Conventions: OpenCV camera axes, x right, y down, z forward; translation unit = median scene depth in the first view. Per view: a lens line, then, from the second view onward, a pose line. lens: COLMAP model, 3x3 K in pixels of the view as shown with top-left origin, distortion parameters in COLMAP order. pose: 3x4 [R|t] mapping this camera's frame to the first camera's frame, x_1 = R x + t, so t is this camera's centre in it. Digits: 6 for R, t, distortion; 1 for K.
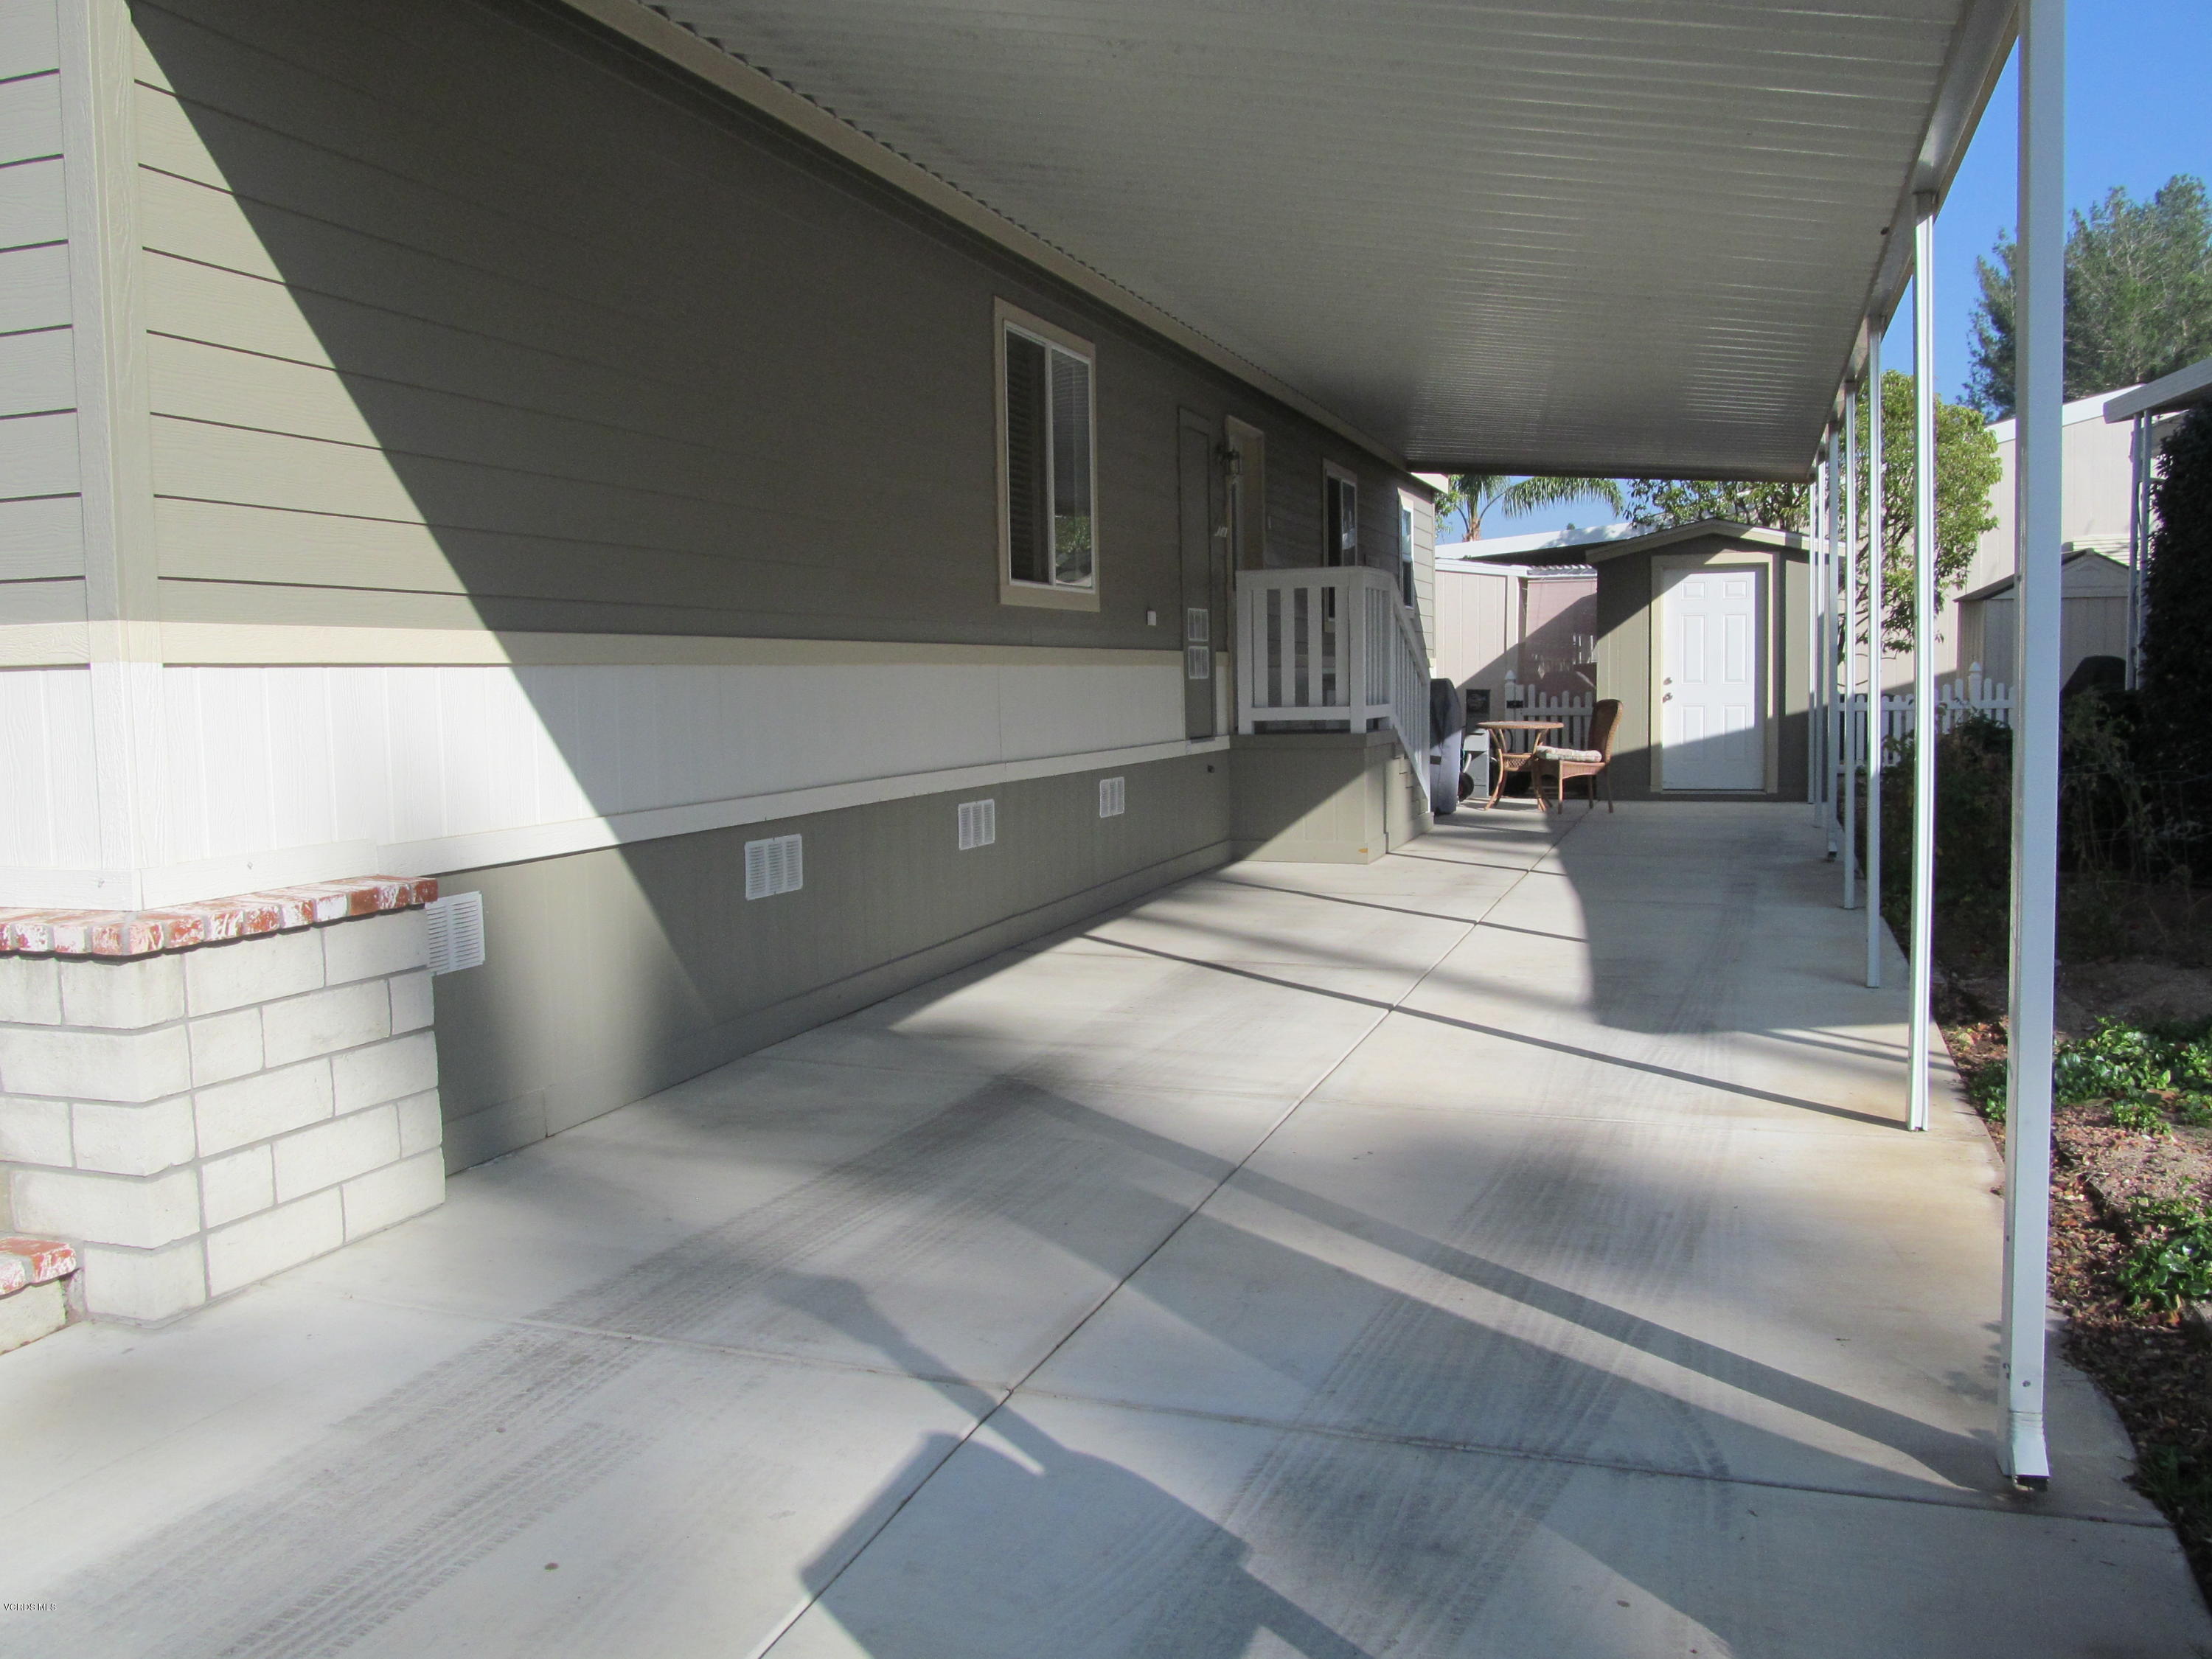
lens RADIAL K [[1814.3, 0, 1106.0], [0, 1814.3, 829.5], [0, 0, 1]] dist [-0.057185, 0.020638]
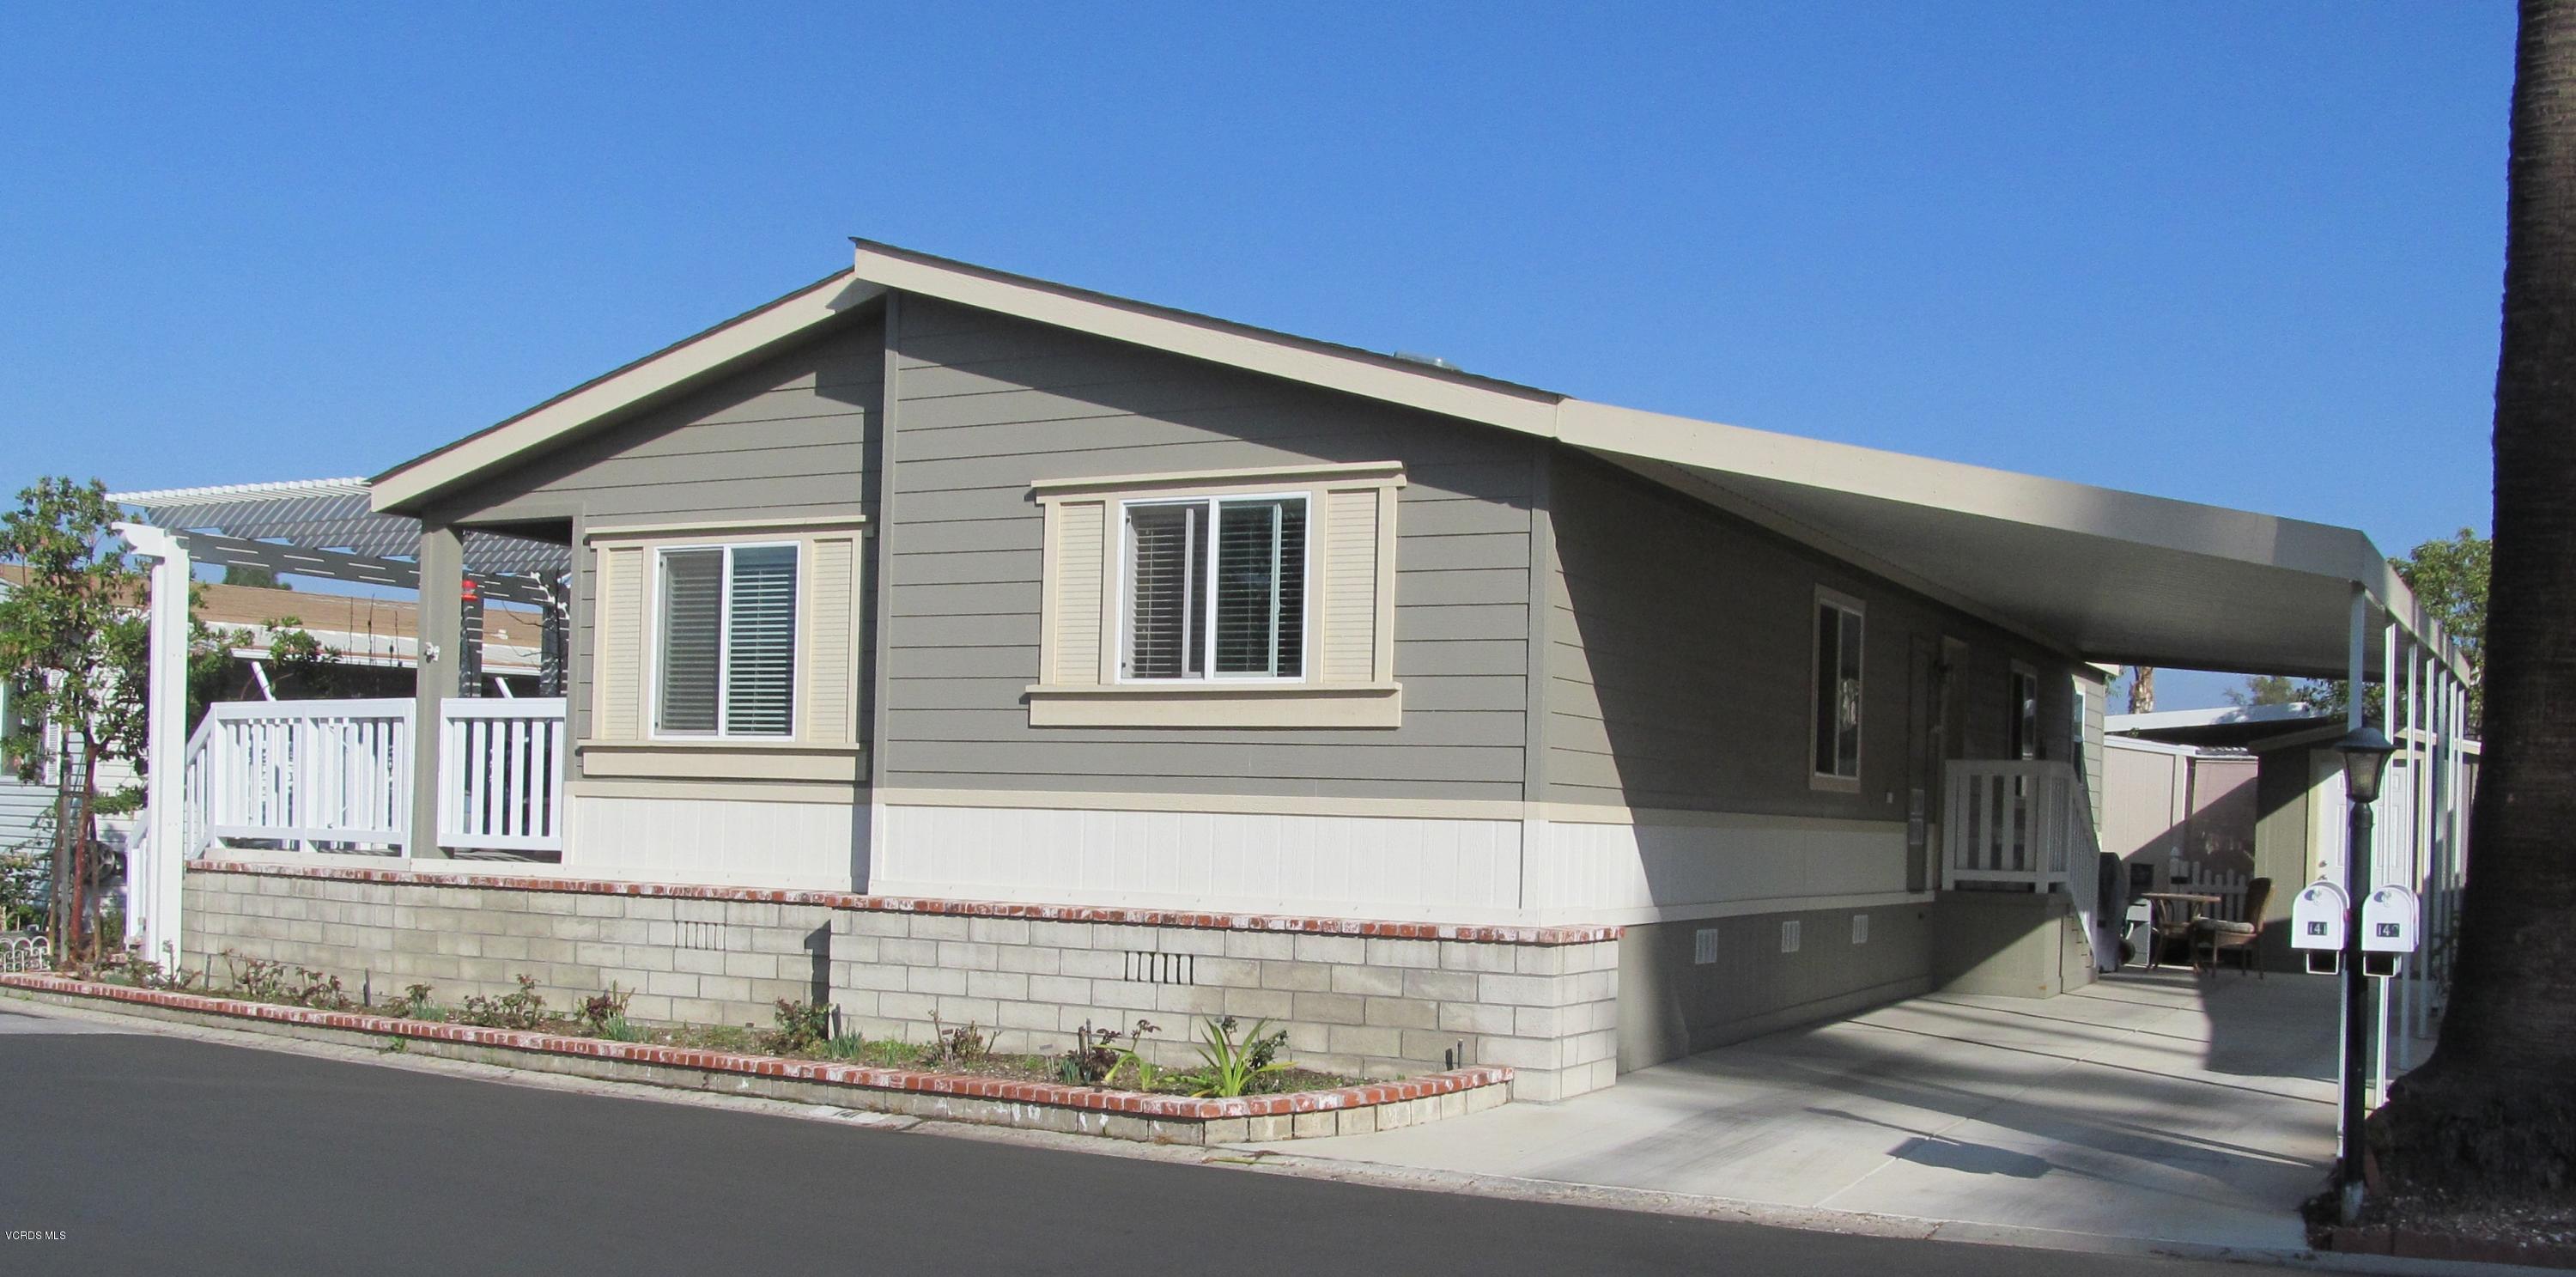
lens RADIAL K [[2376.9, 0, 1267.5], [0, 2376.9, 812.7], [0, 0, 1]] dist [-0.093301, 0.110599]
pose [[0.986769, 0.047515, -0.155017, -0.146518], [-0.060540, 0.994921, -0.080416, 0.057671], [0.150408, 0.088737, 0.984633, -0.724879]]
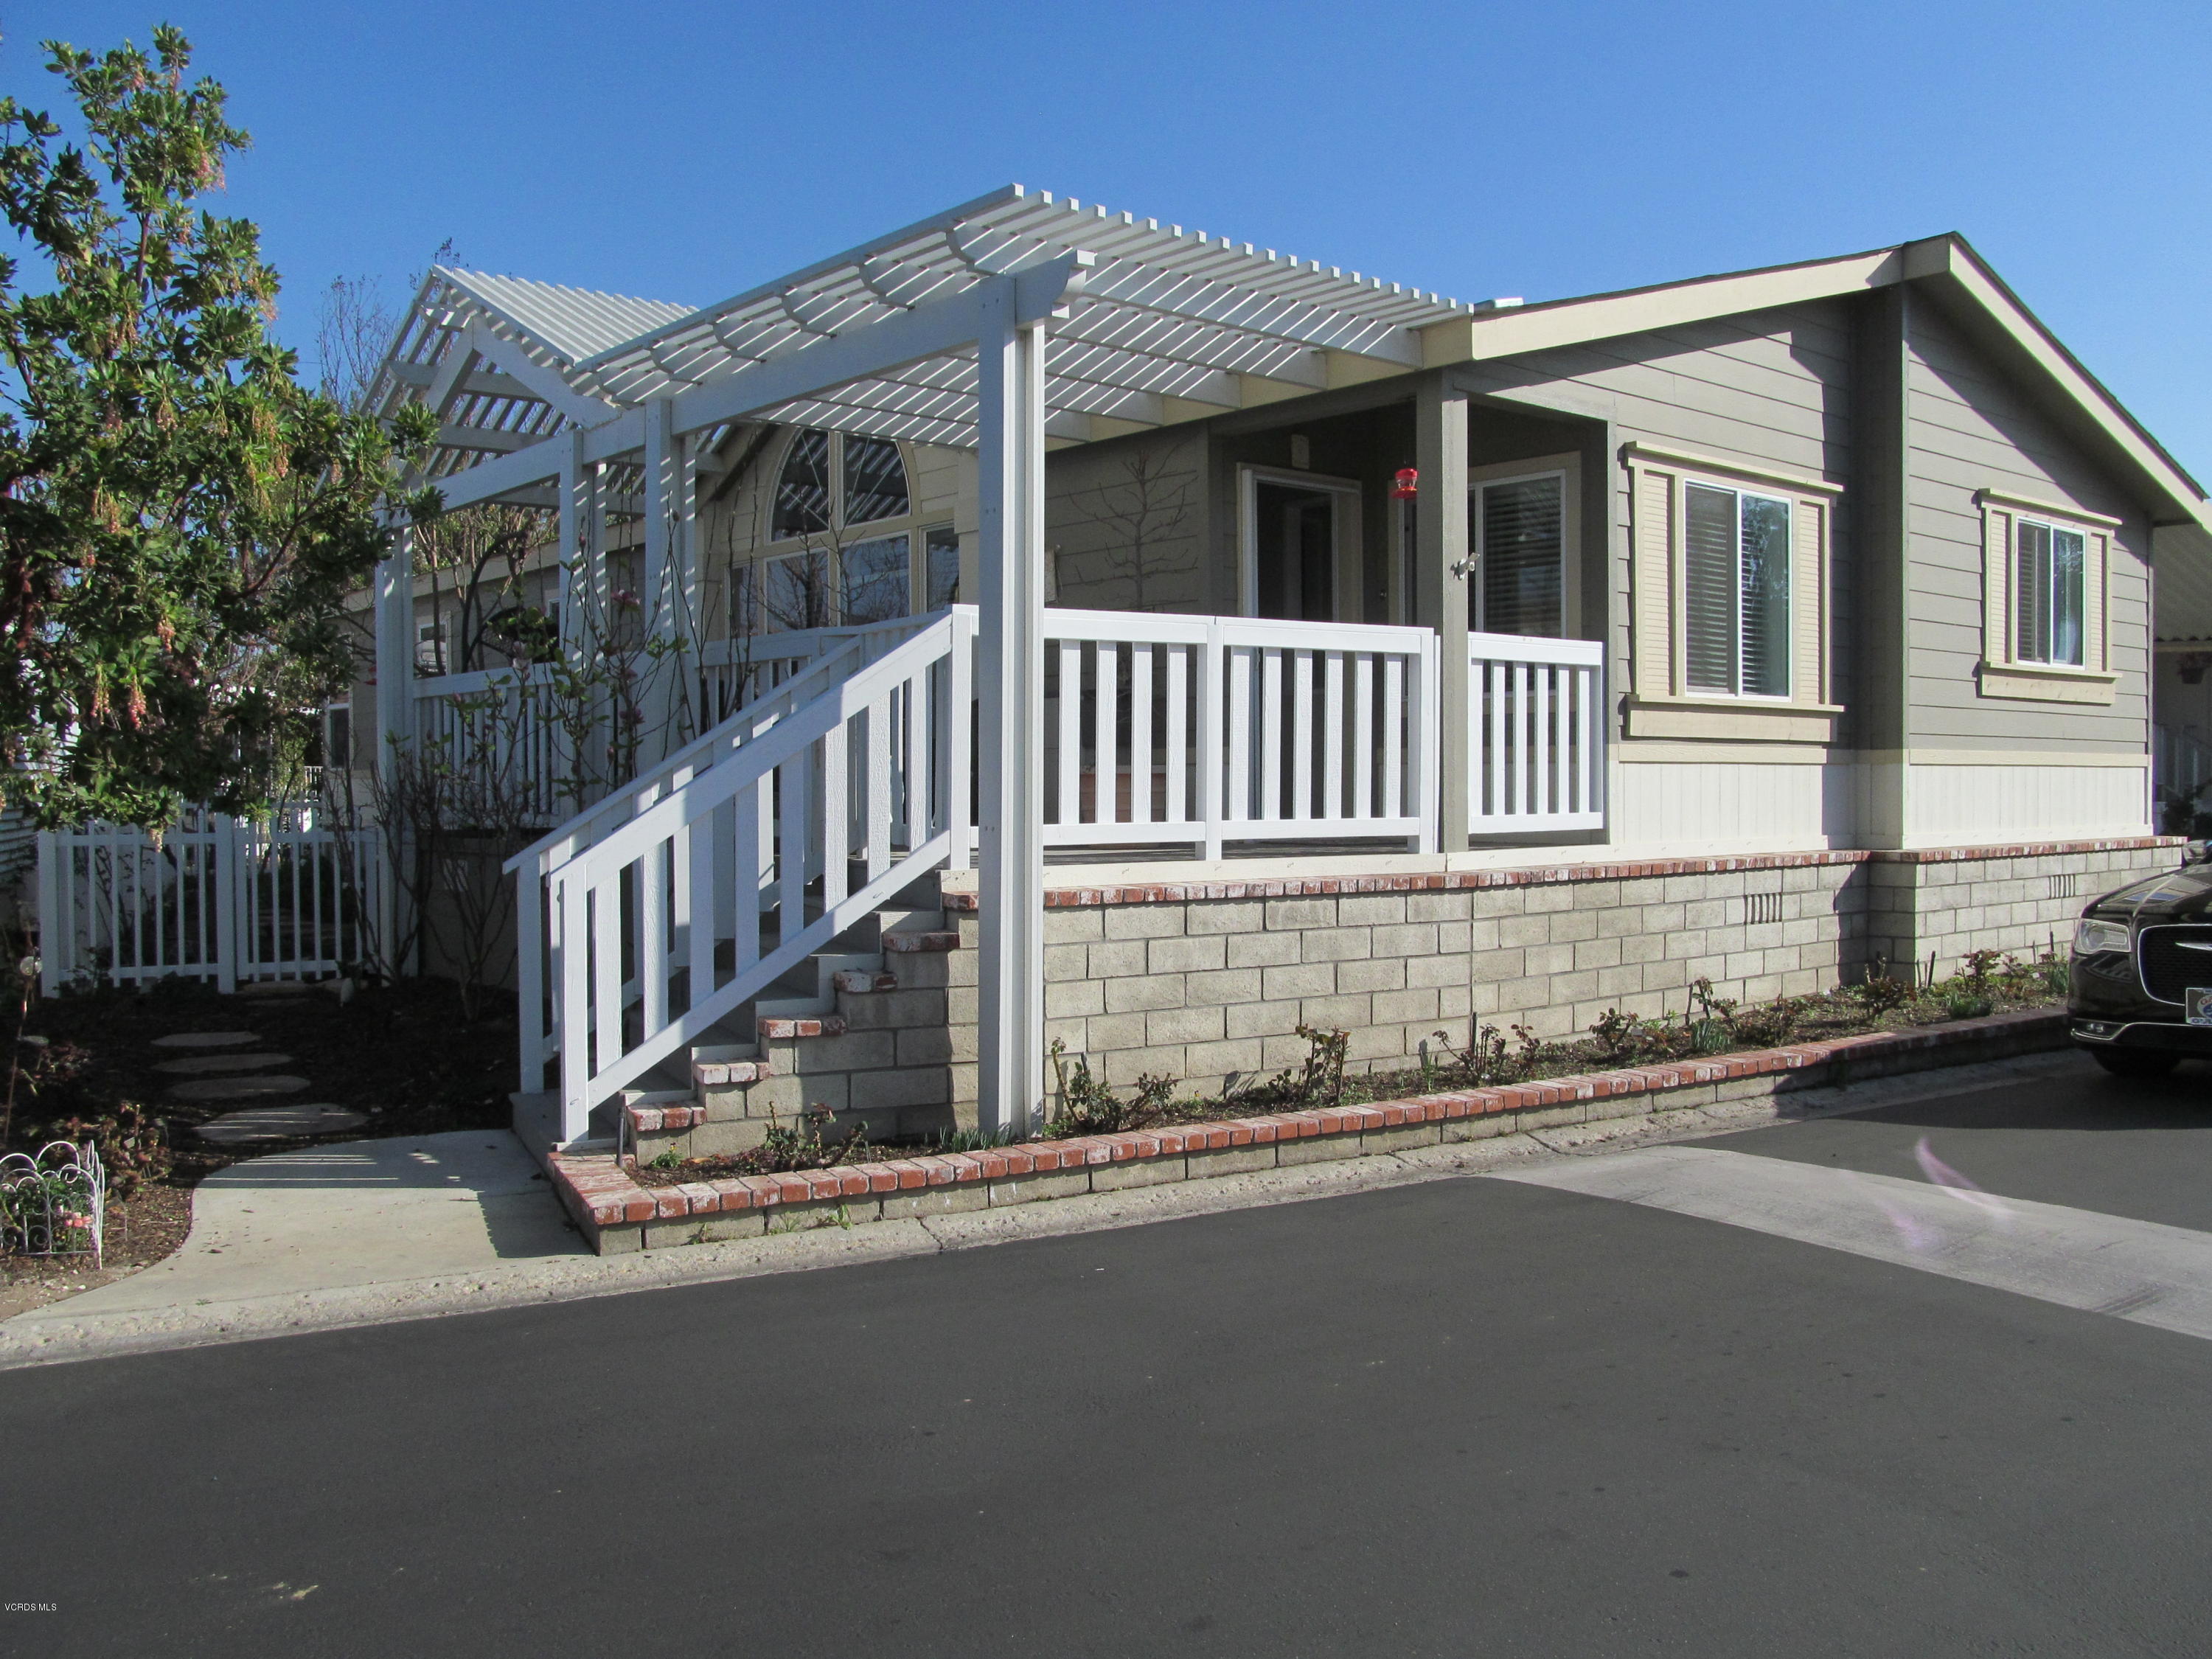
lens RADIAL K [[1814.3, 0, 1106.0], [0, 1814.3, 829.5], [0, 0, 1]] dist [-0.057185, 0.020638]
pose [[0.515715, -0.004403, 0.856749, -1.640019], [0.059065, 0.997790, -0.030426, 0.006621], [-0.854722, 0.066295, 0.514836, 0.331894]]
